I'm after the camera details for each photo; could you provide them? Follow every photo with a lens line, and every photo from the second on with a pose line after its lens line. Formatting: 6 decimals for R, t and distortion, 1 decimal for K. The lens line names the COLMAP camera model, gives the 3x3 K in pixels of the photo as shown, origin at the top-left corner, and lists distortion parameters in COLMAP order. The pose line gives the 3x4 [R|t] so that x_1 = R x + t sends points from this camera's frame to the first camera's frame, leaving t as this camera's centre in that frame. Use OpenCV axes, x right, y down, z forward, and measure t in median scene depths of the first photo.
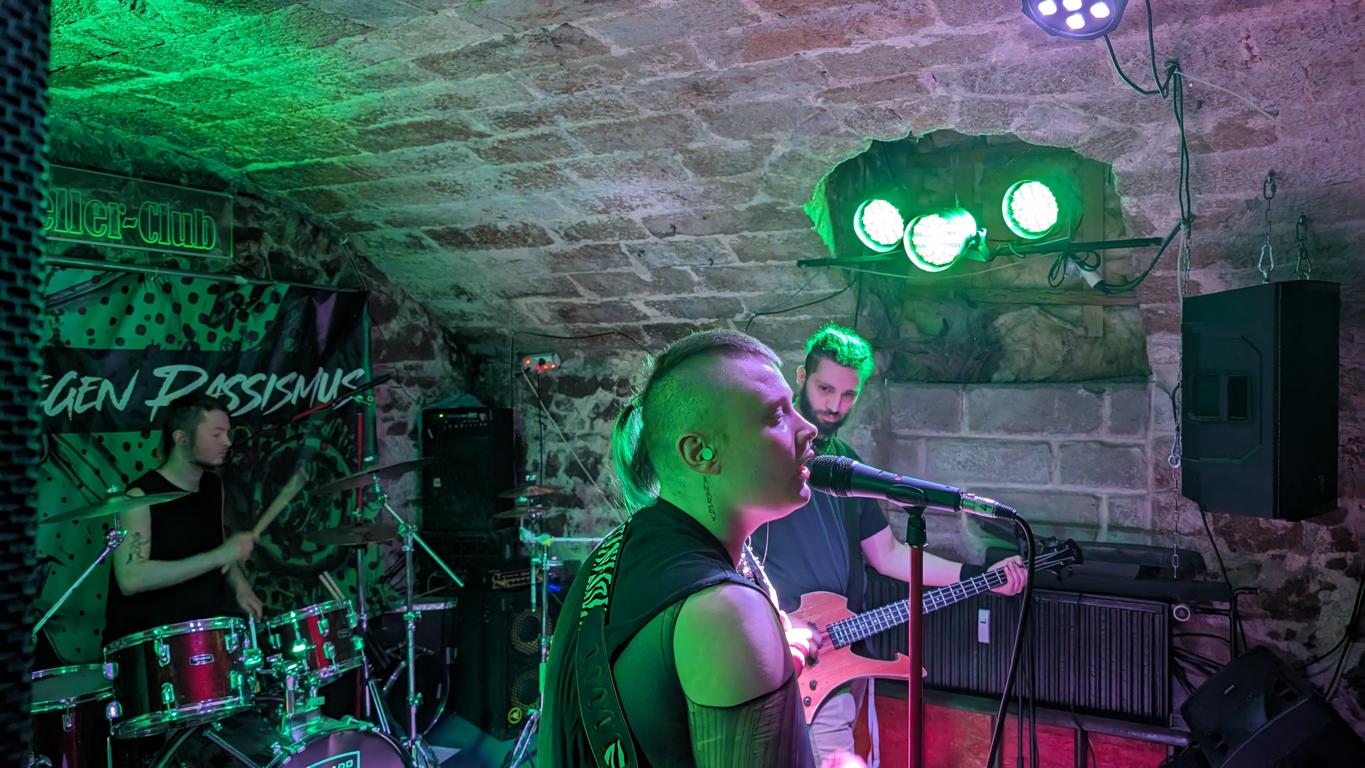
lens RADIAL K [[992.8, 0, 687.4], [0, 992.8, 383.9], [0, 0, 1]] dist [0.023342, -0.027027]
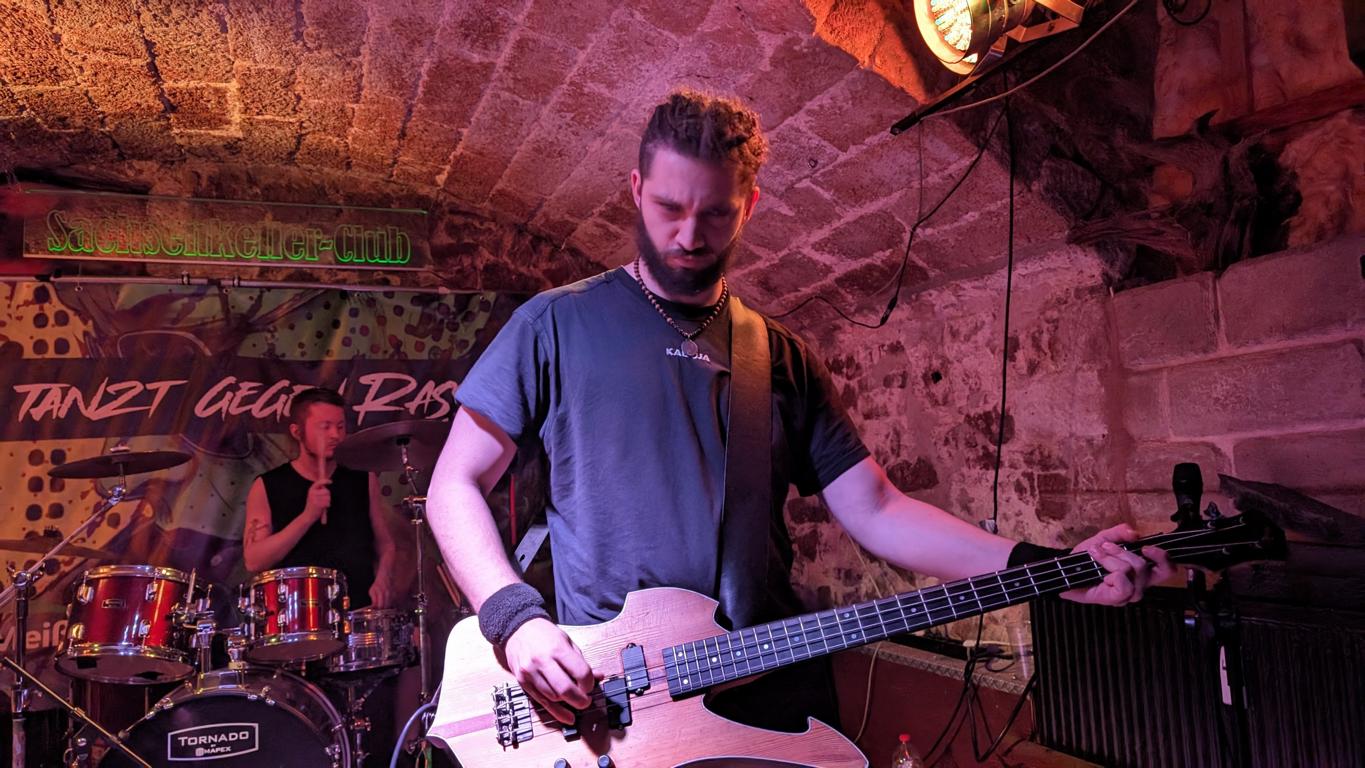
lens RADIAL K [[992.8, 0, 687.4], [0, 992.8, 383.9], [0, 0, 1]] dist [0.023342, -0.027027]
pose [[0.792048, -0.101043, -0.602039, 0.387218], [0.043562, 0.993047, -0.109358, 0.122876], [0.608903, 0.060390, 0.790942, 0.350078]]
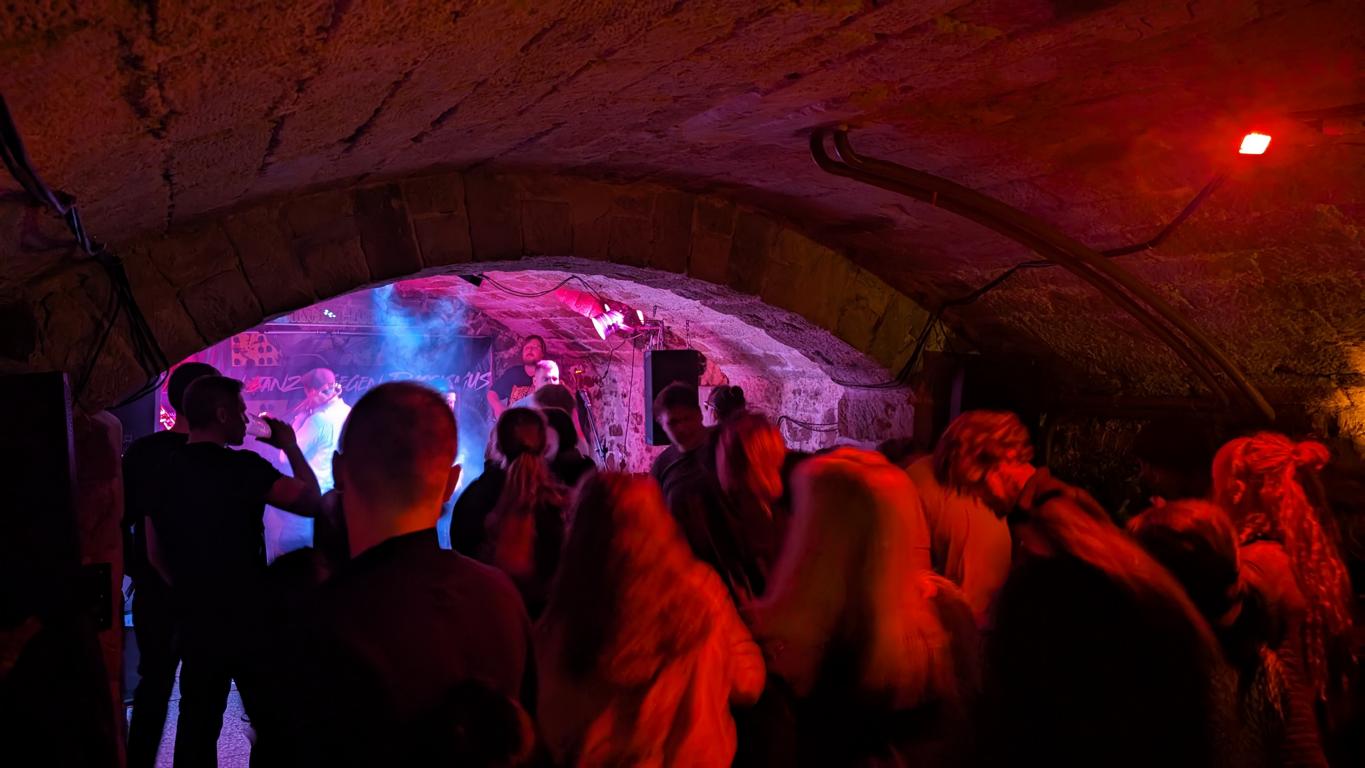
lens RADIAL K [[992.8, 0, 687.4], [0, 992.8, 383.9], [0, 0, 1]] dist [0.023342, -0.027027]
pose [[0.852656, 0.010570, -0.522366, 1.378412], [-0.002804, 0.999874, 0.015656, -0.029257], [0.522465, -0.011885, 0.852578, -0.727548]]
